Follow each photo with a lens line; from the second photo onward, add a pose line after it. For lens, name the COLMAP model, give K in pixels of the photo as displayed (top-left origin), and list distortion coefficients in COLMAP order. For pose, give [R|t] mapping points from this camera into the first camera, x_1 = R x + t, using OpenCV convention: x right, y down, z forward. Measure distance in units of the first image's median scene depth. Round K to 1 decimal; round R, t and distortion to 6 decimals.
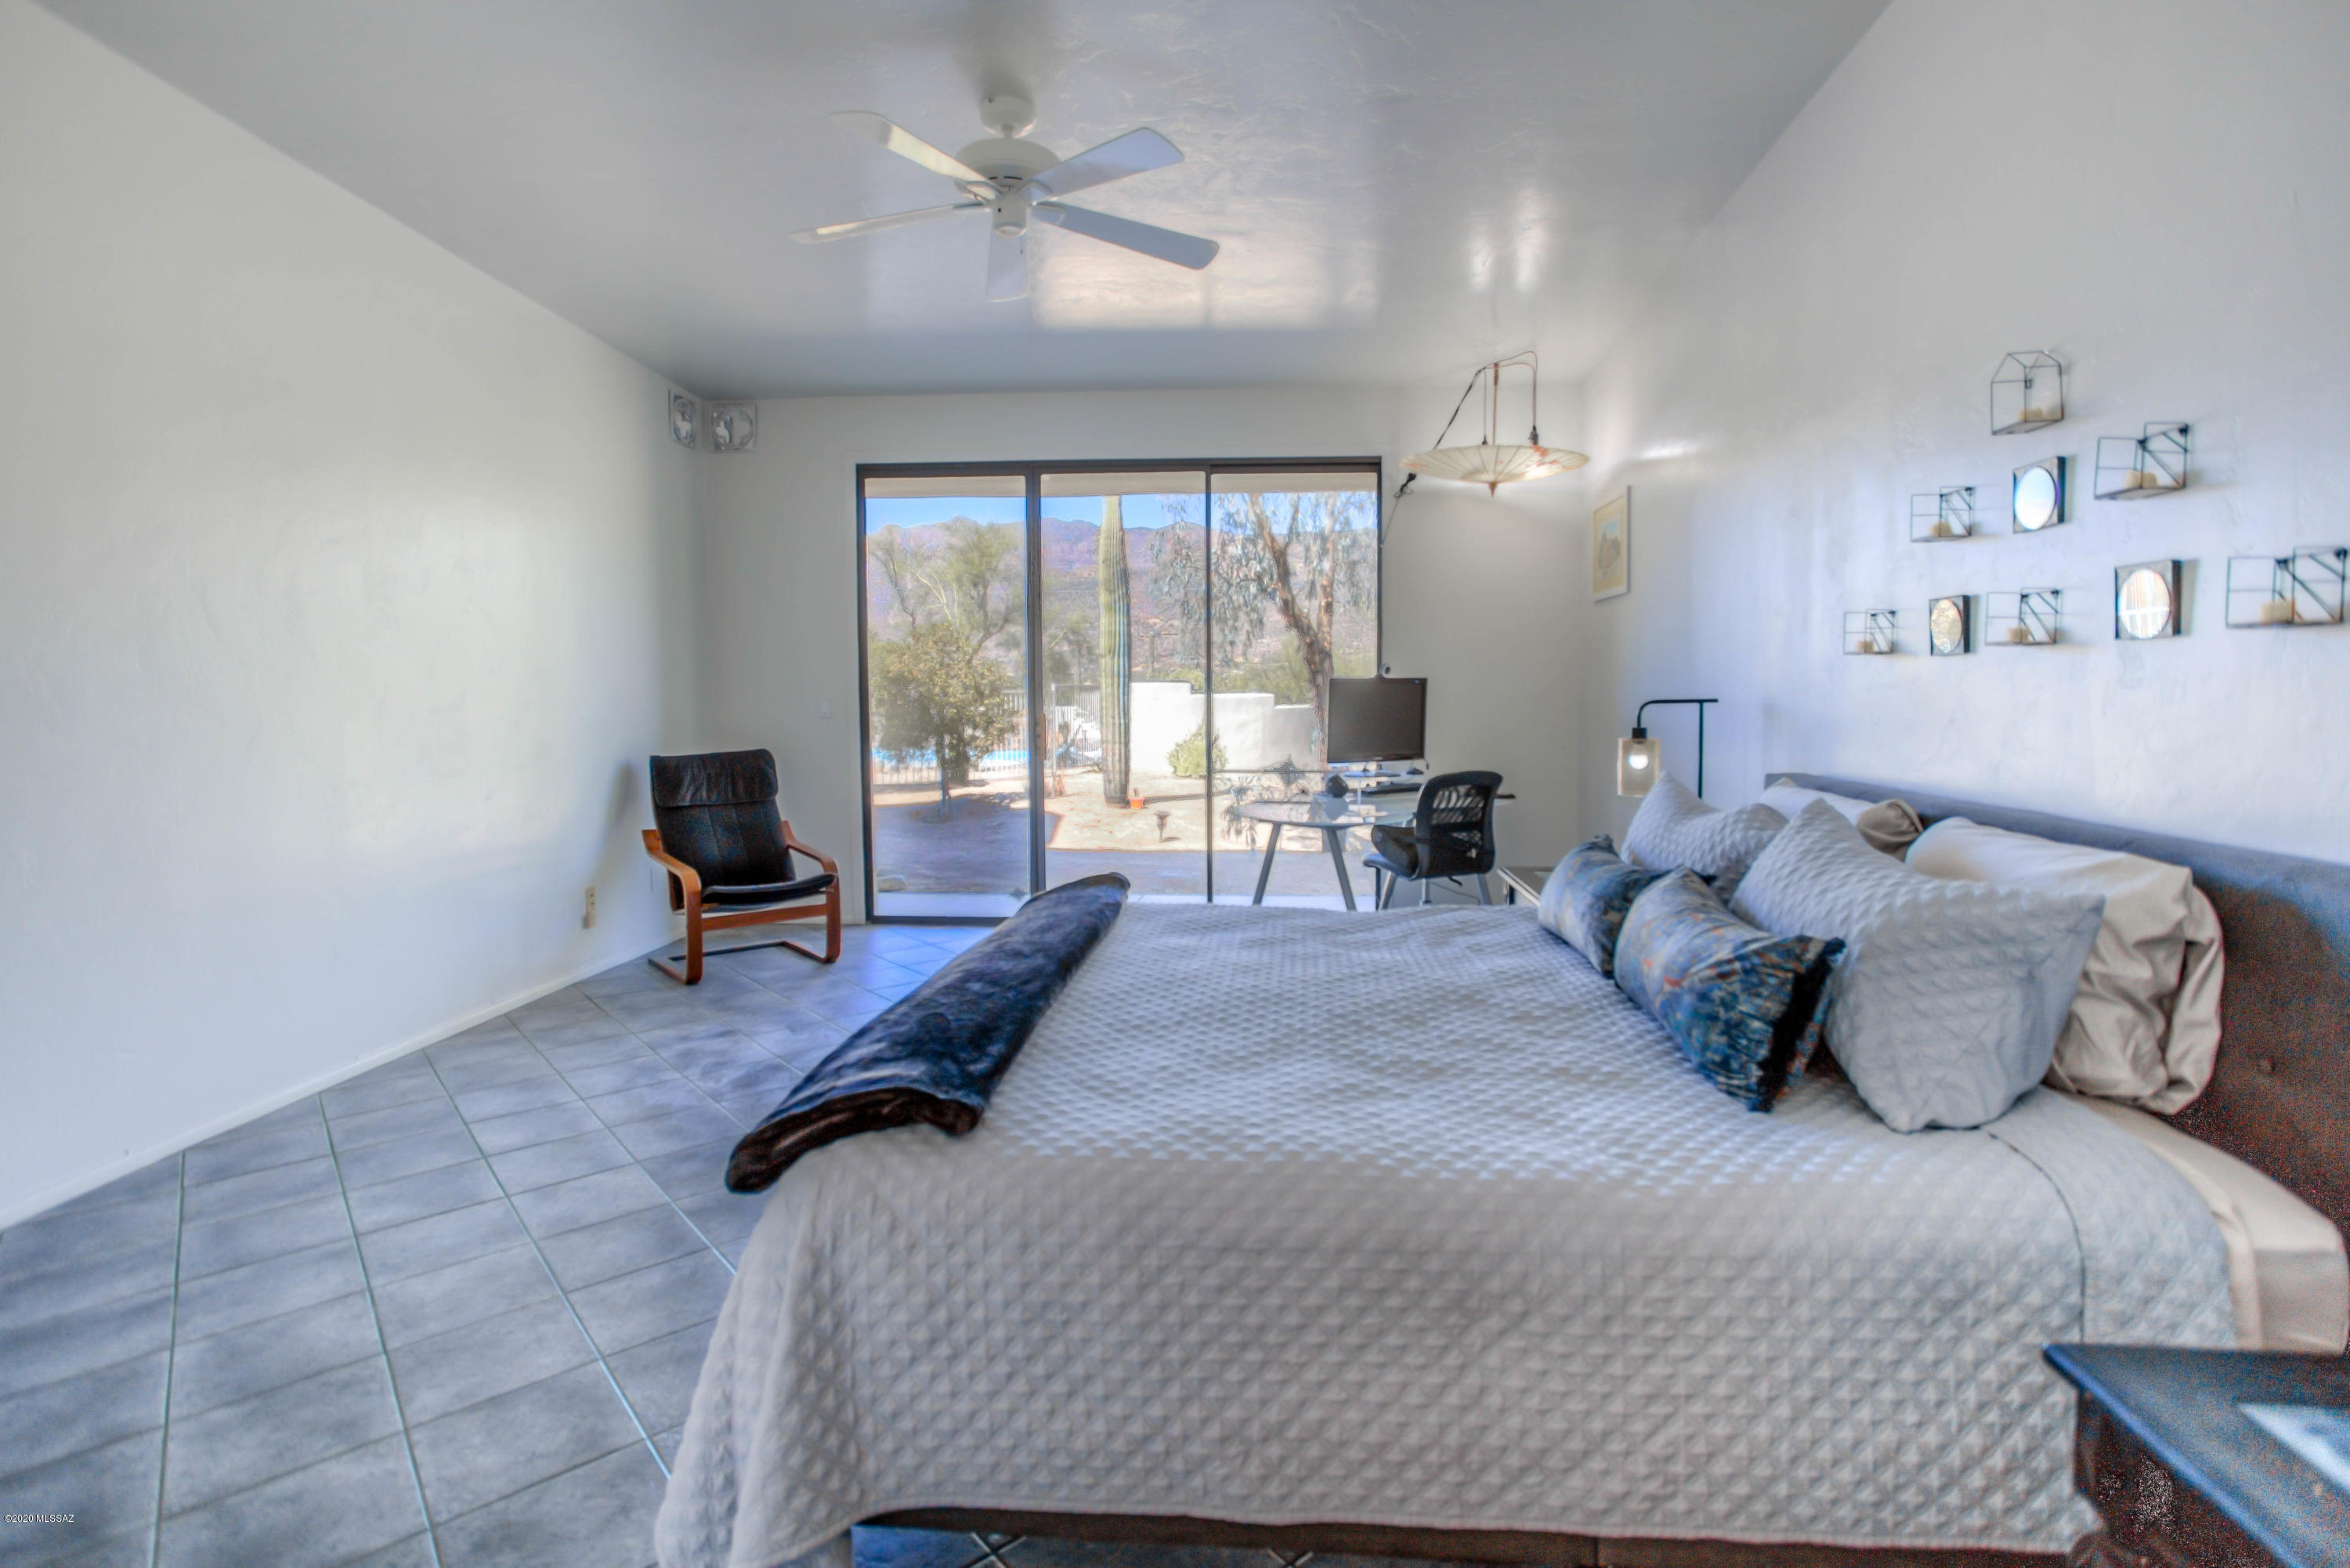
lens RADIAL K [[1148.7, 0, 1253.0], [0, 1148.7, 771.5], [0, 0, 1]] dist [-0.001274, 0.000389]
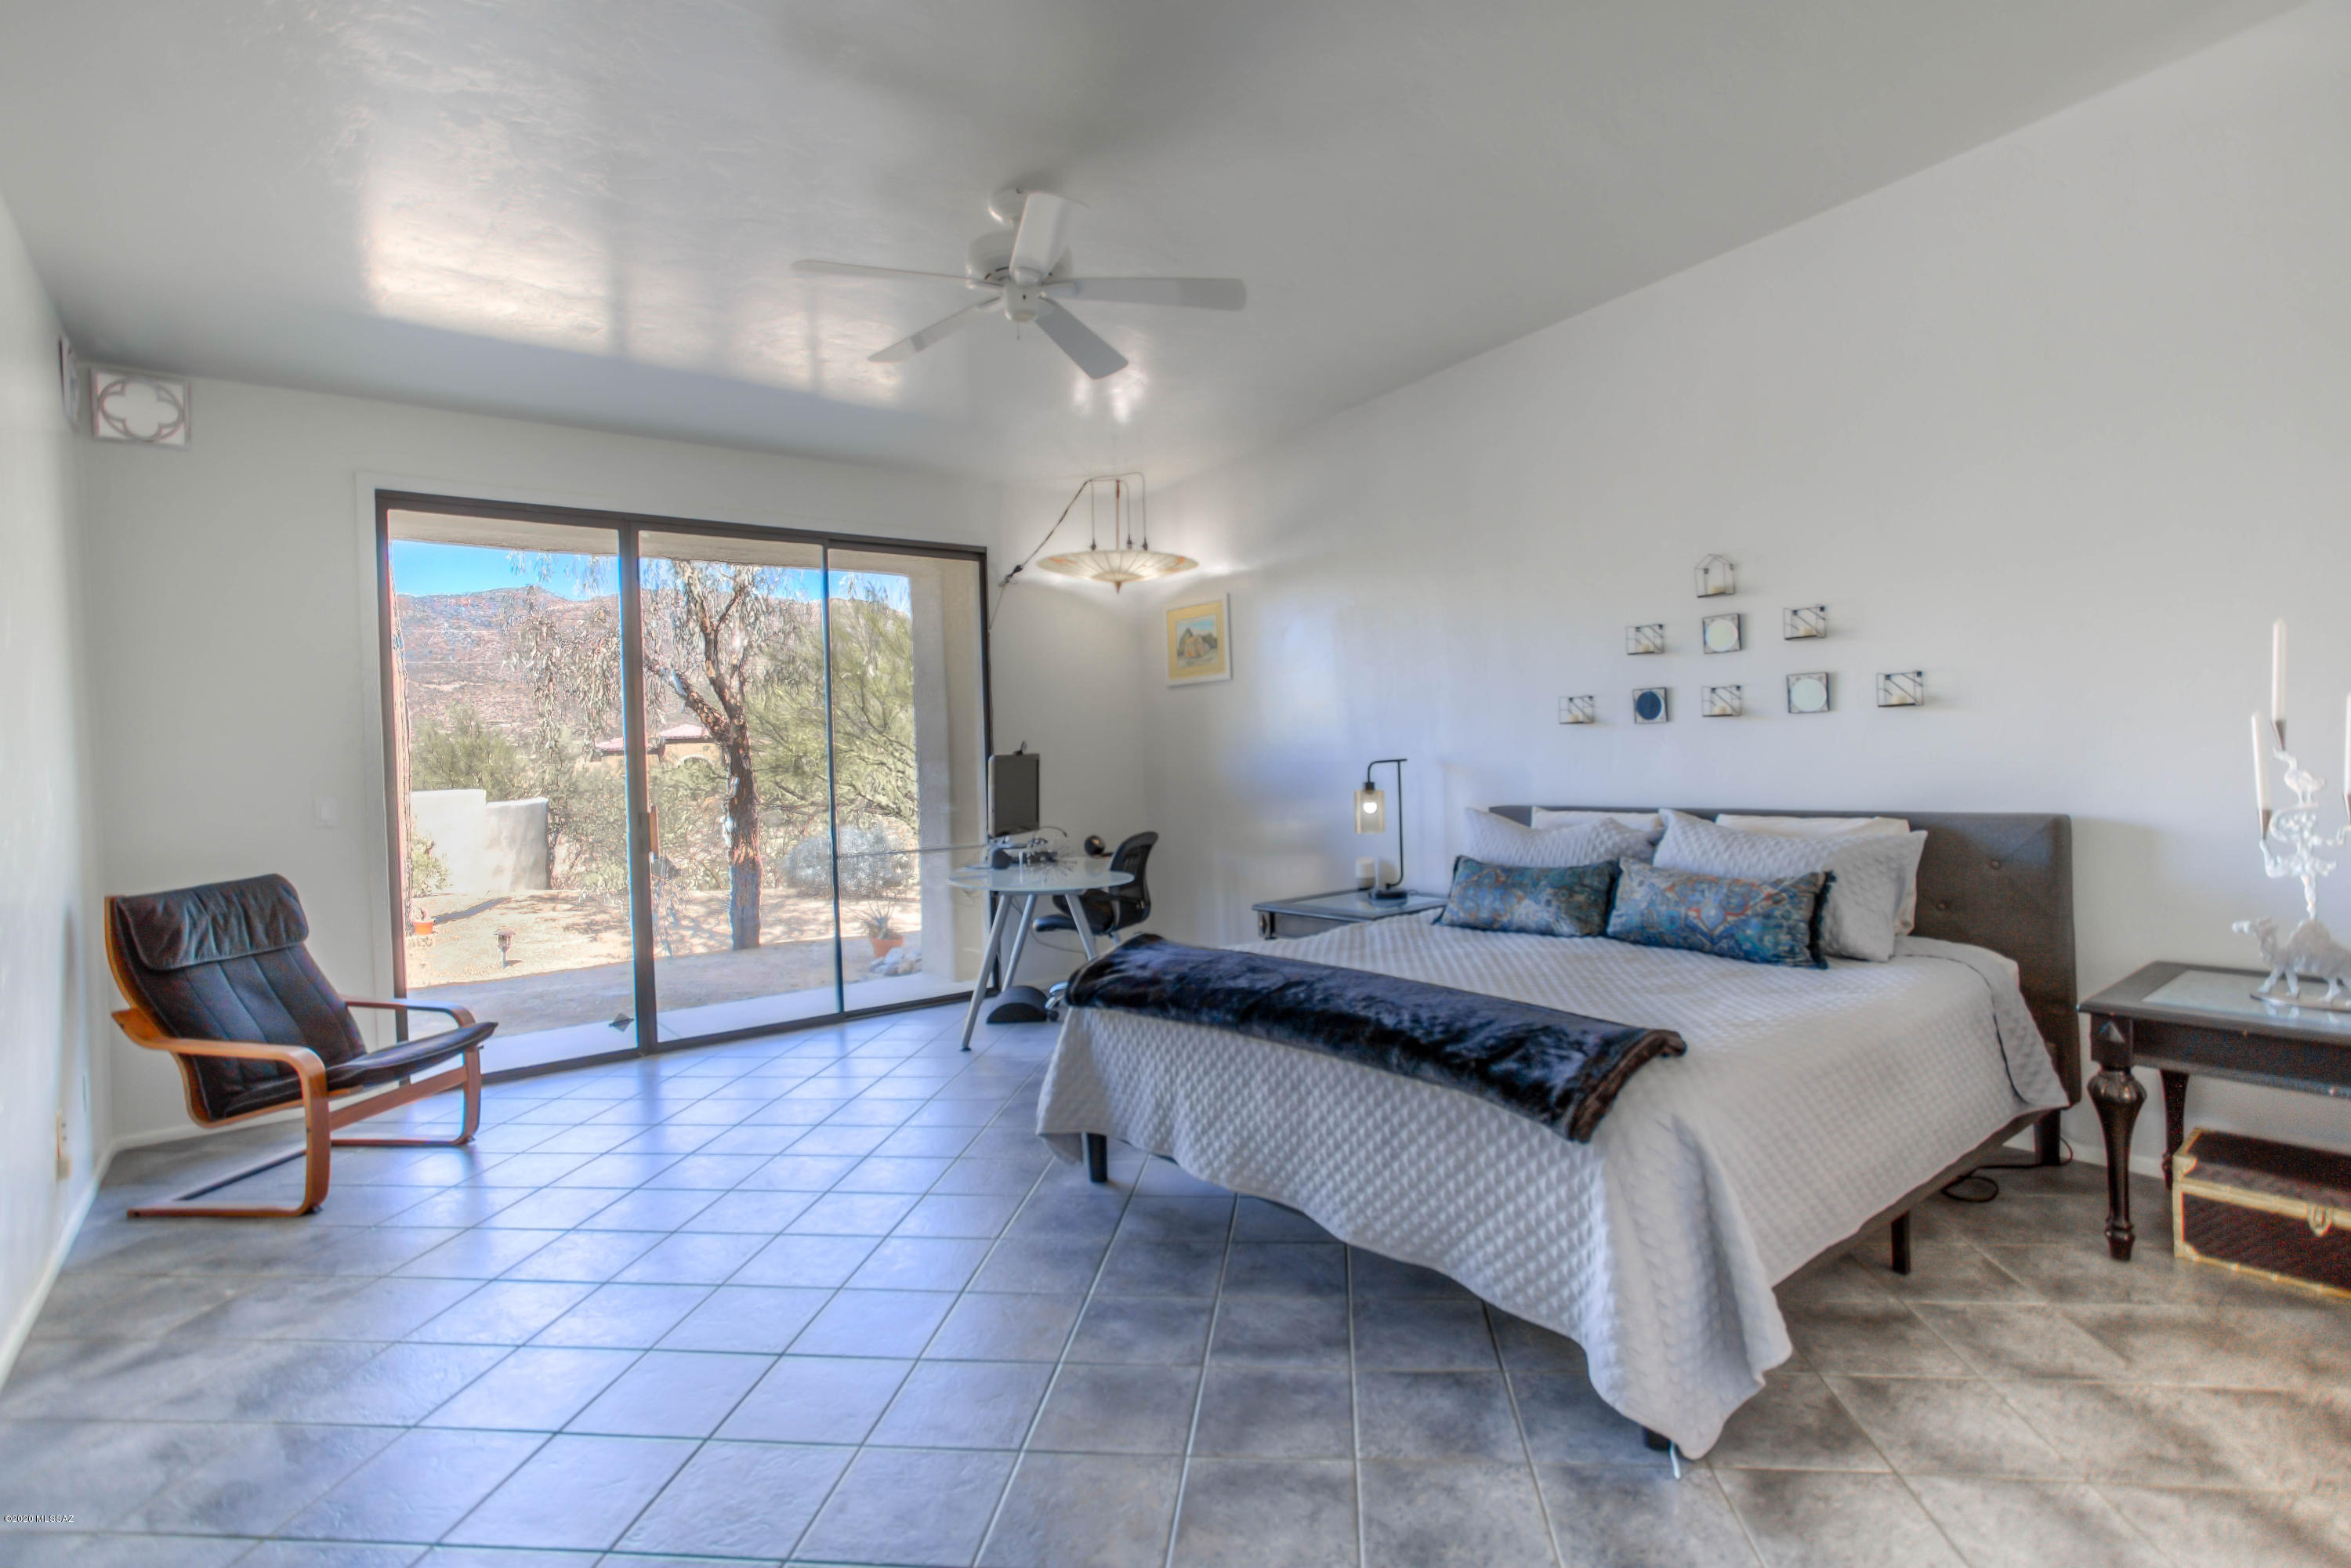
lens RADIAL K [[1149.2, 0, 1253.6], [0, 1149.2, 771.5], [0, 0, 1]] dist [-0.001274, 0.000389]
pose [[0.739942, -0.032706, 0.671875, -0.454133], [0.081739, 0.995788, -0.041545, -0.004349], [-0.667686, 0.085659, 0.739499, 0.074187]]
